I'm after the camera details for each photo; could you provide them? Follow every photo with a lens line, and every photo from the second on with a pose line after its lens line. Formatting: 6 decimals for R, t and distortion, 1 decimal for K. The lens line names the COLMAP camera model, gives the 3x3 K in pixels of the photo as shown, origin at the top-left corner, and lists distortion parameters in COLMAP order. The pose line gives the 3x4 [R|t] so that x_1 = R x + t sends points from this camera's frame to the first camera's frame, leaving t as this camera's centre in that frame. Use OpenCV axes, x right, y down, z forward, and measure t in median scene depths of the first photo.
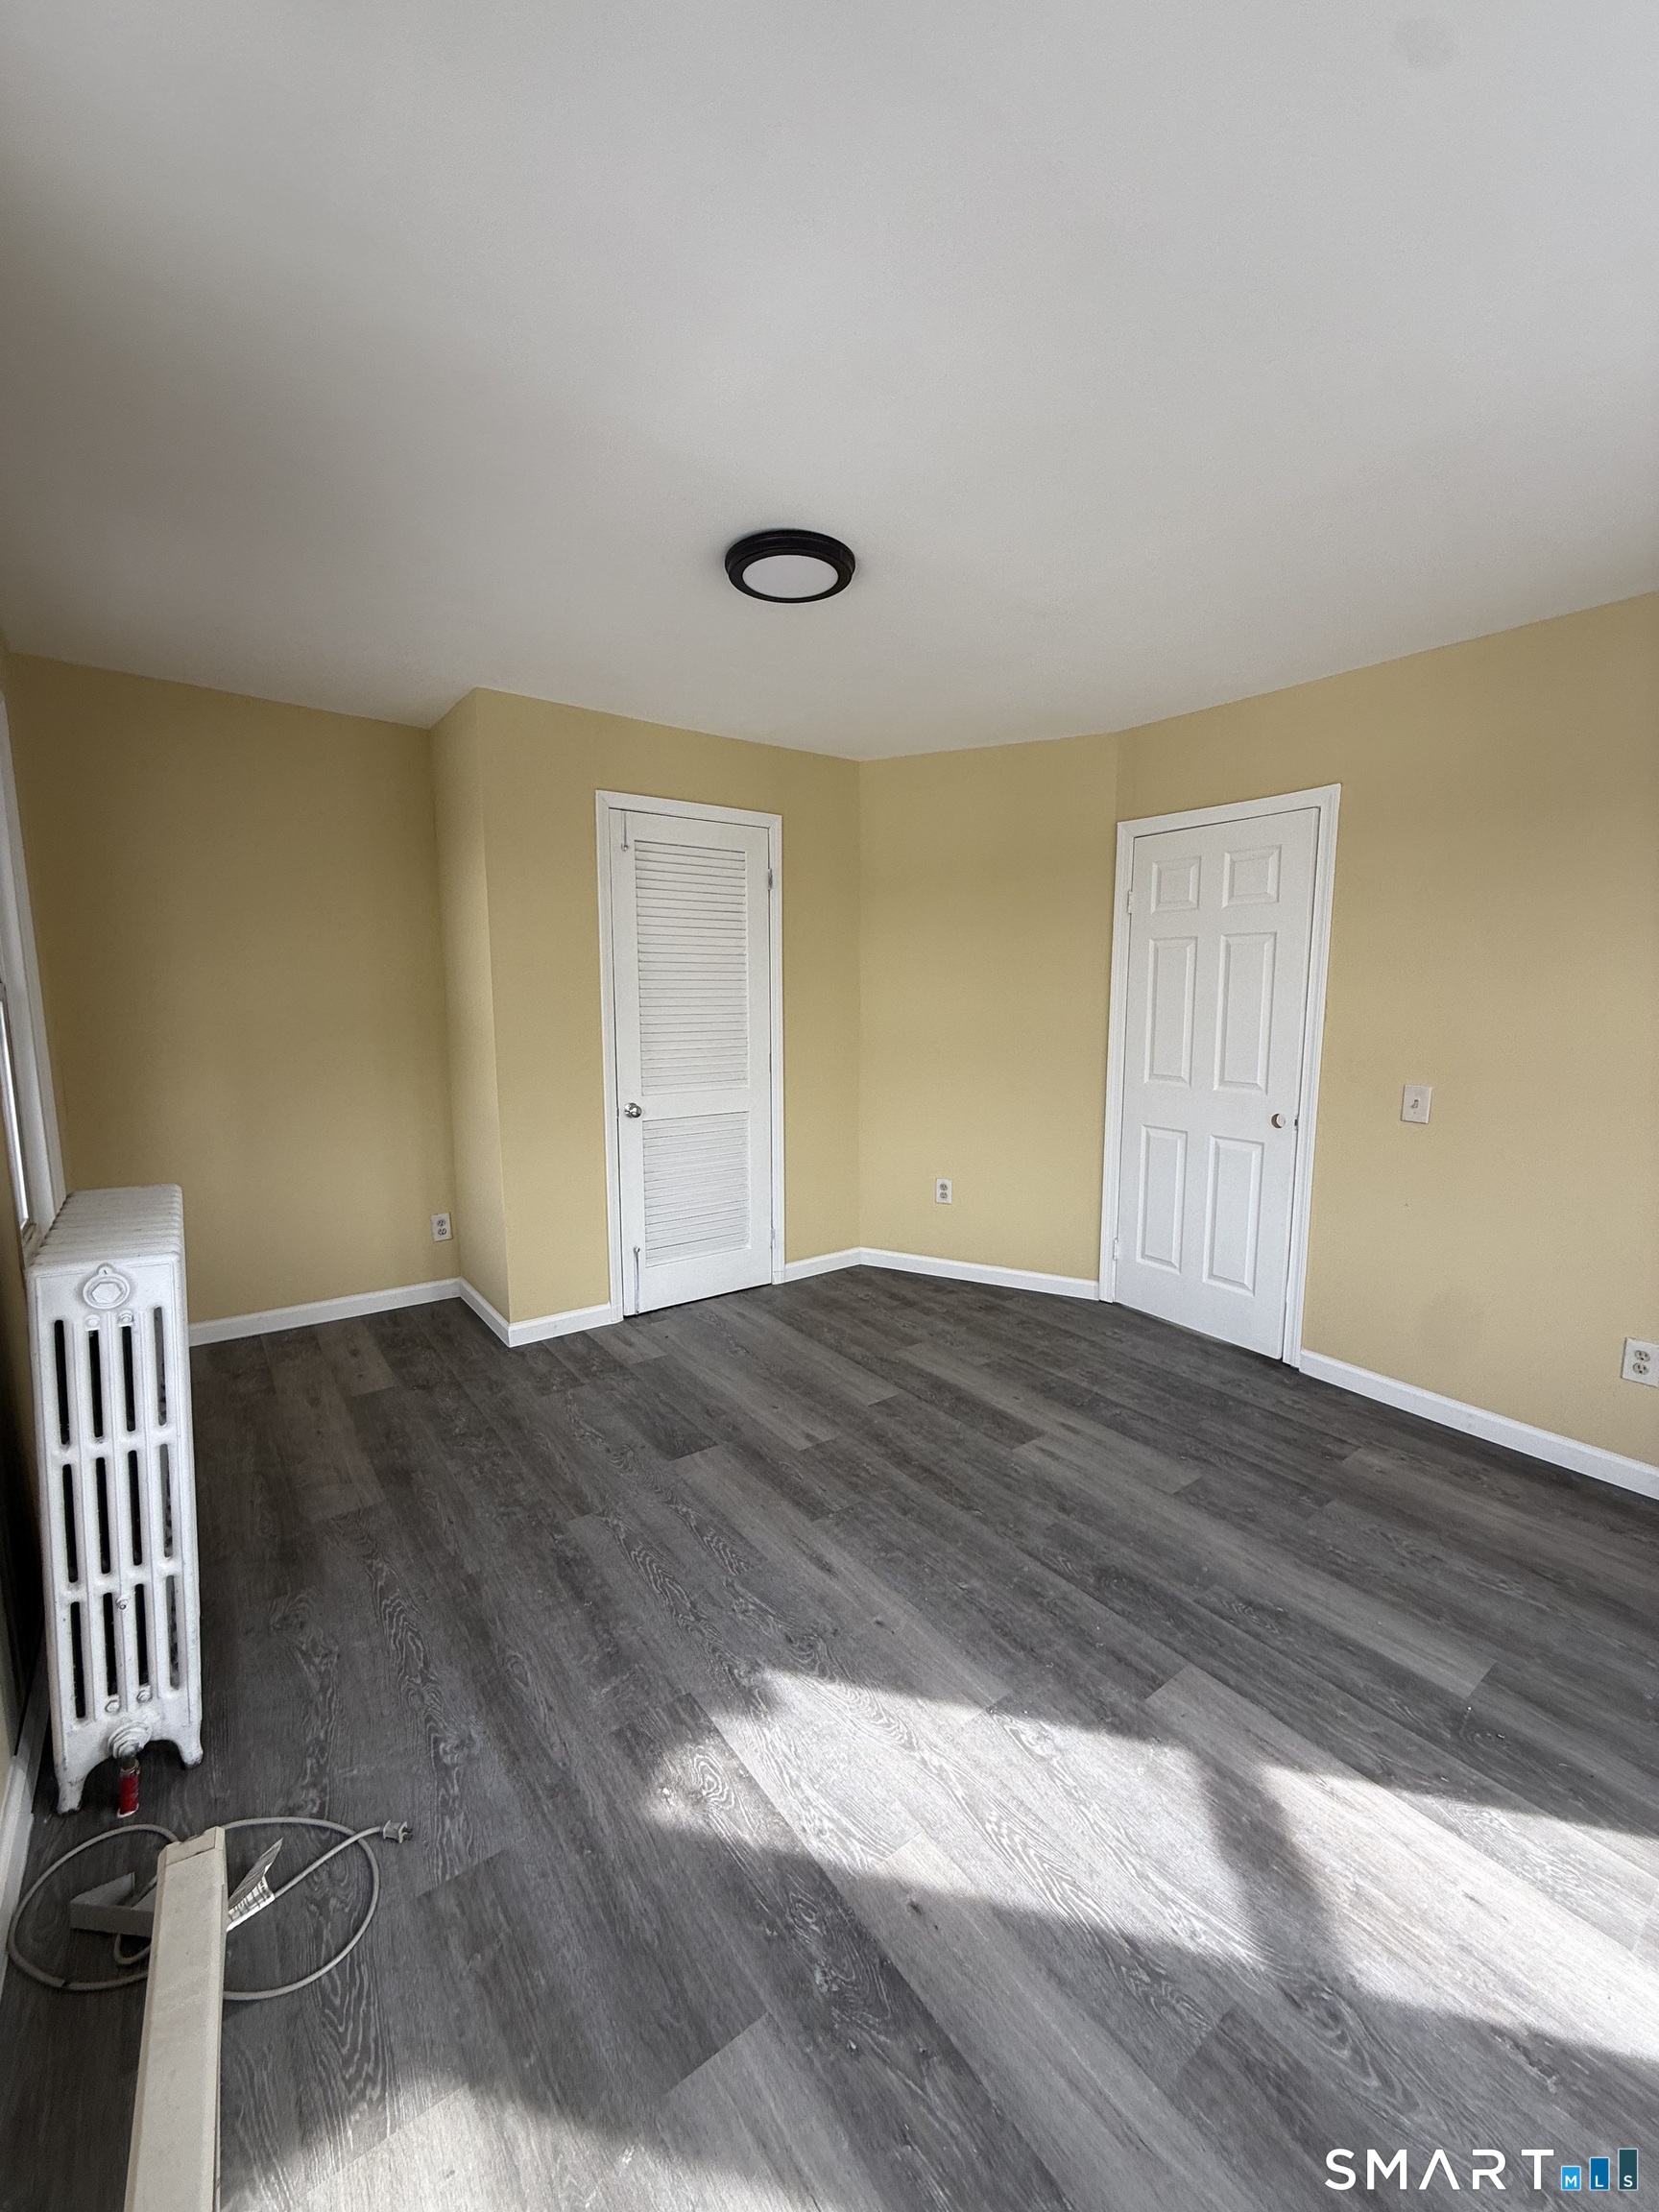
lens RADIAL K [[922.0, 0, 837.0], [0, 922.0, 1109.2], [0, 0, 1]] dist [0.000365, 0.000223]
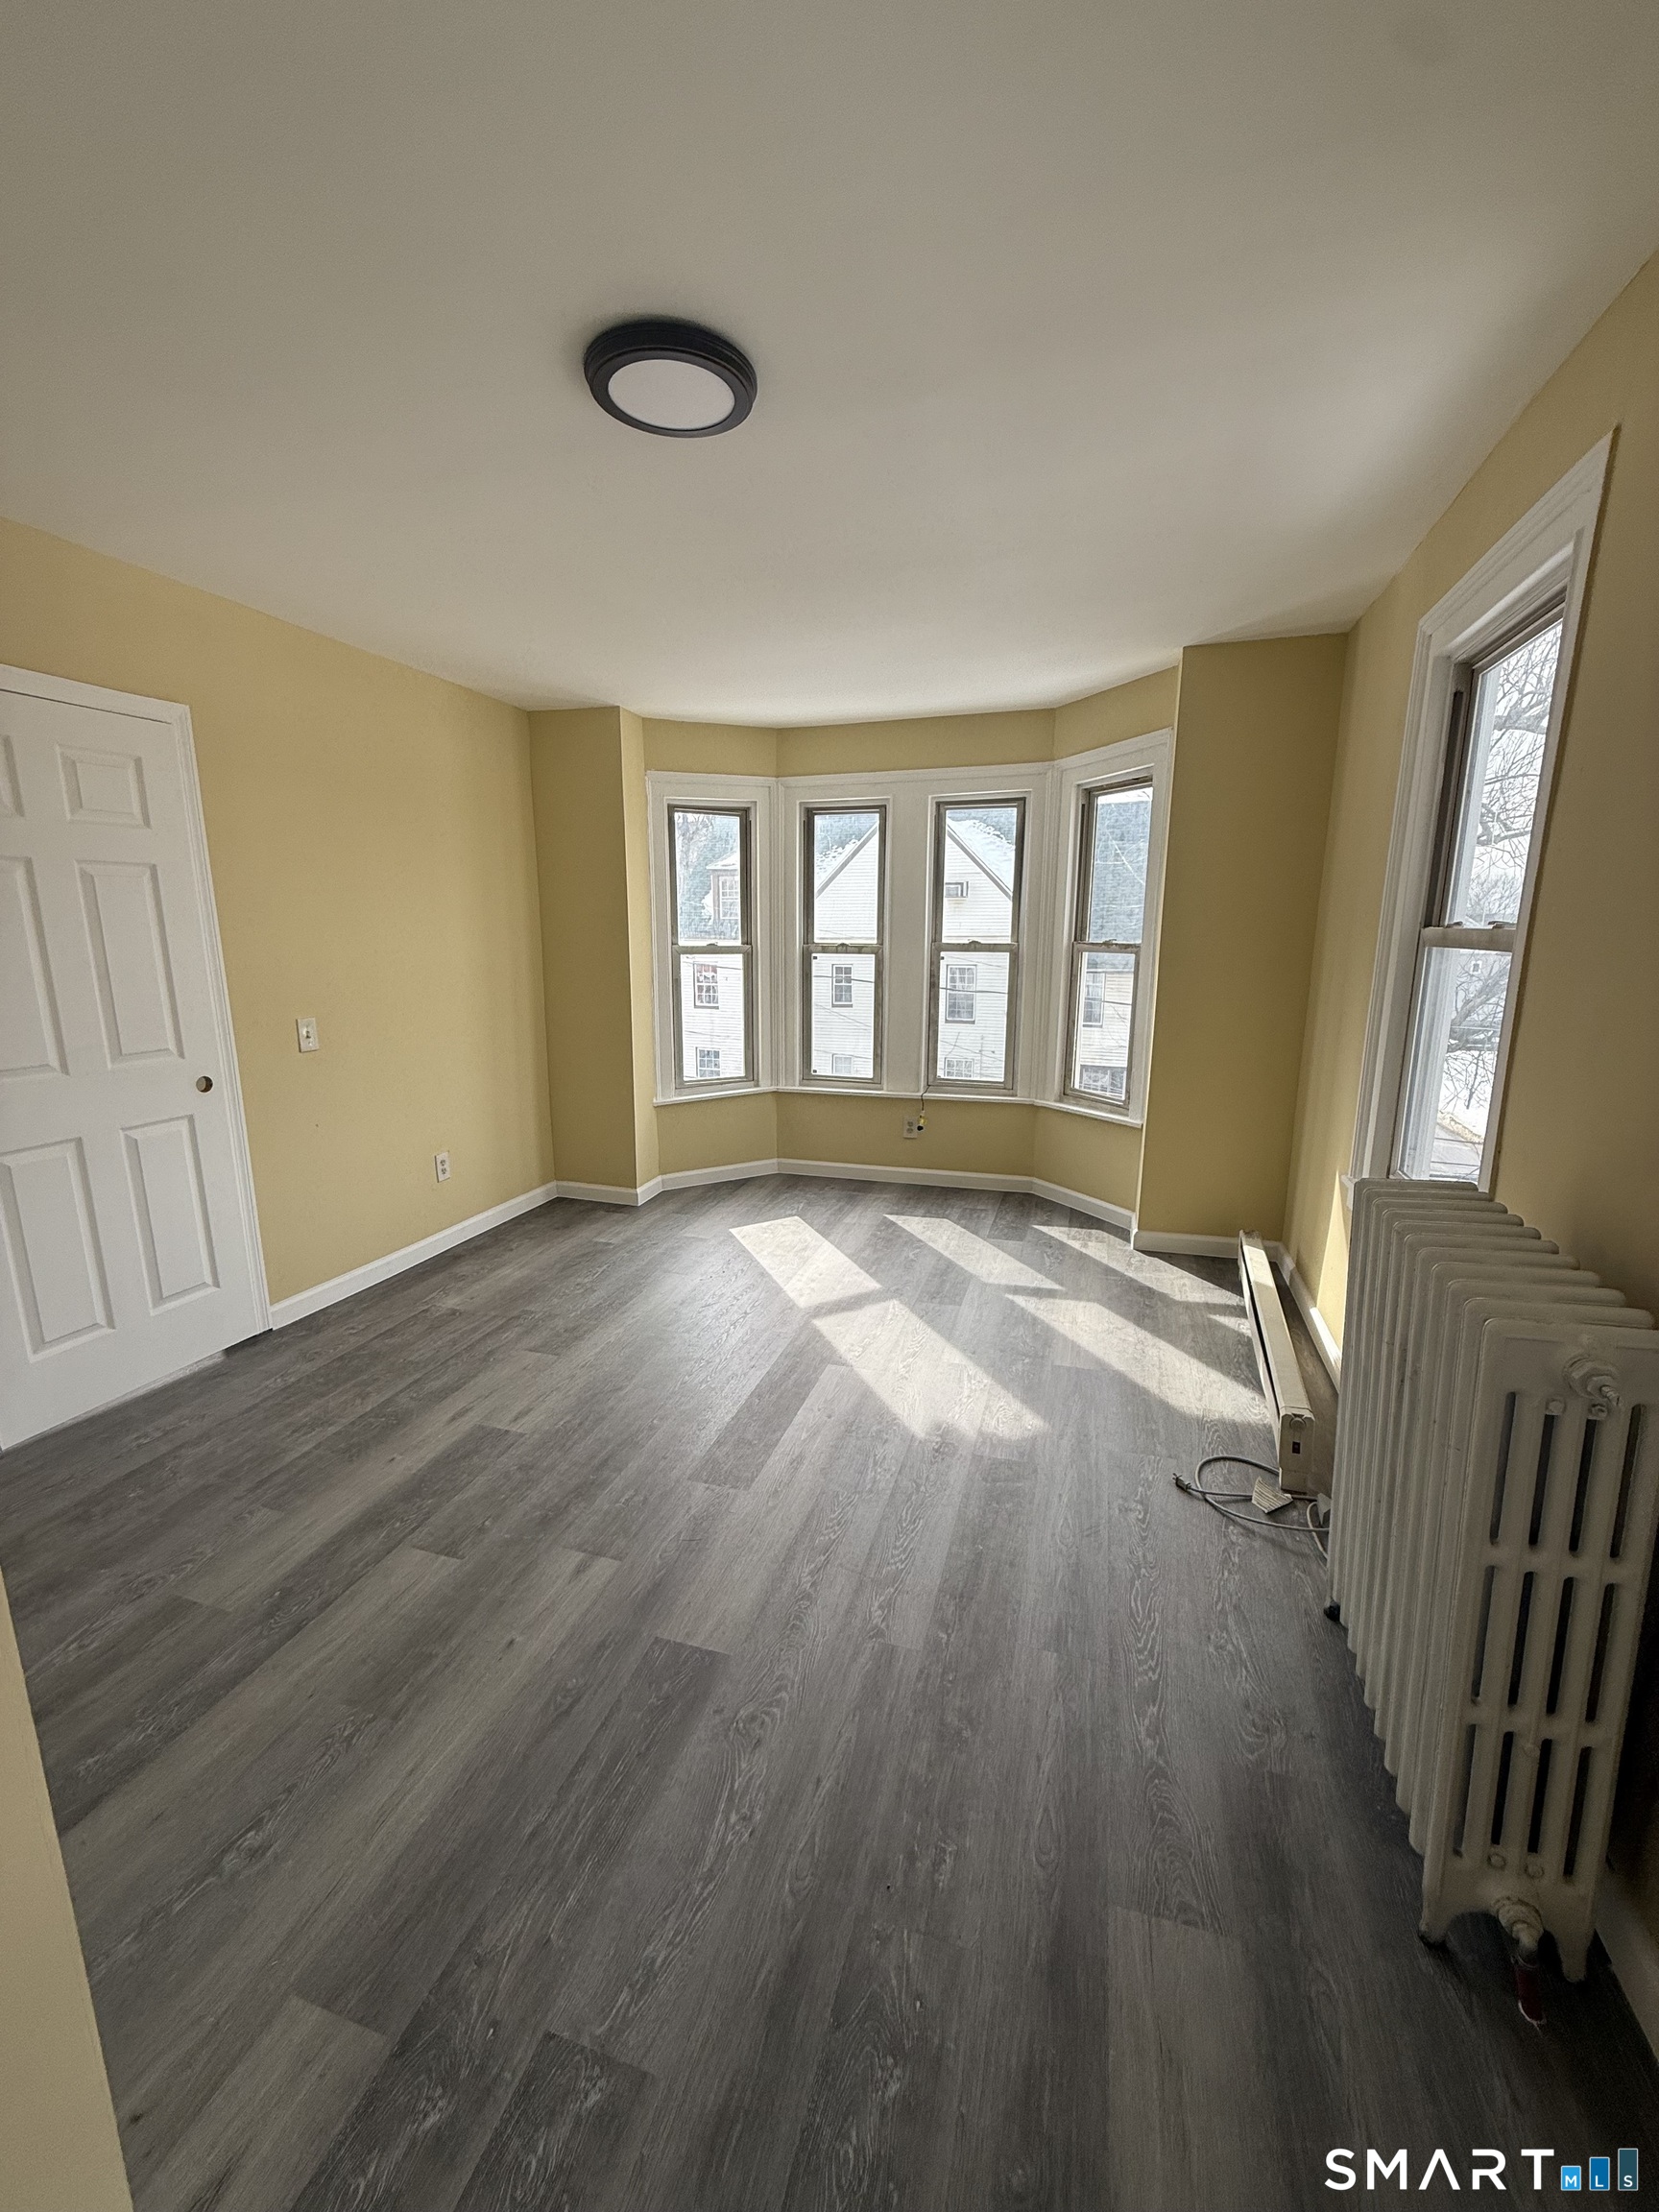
lens RADIAL K [[922.0, 0, 837.0], [0, 922.0, 1109.2], [0, 0, 1]] dist [0.000365, 0.000223]
pose [[-0.617105, -0.158059, 0.770843, -0.675639], [0.103443, 0.954821, 0.278596, -0.172262], [-0.780051, 0.251662, -0.572875, 1.212842]]
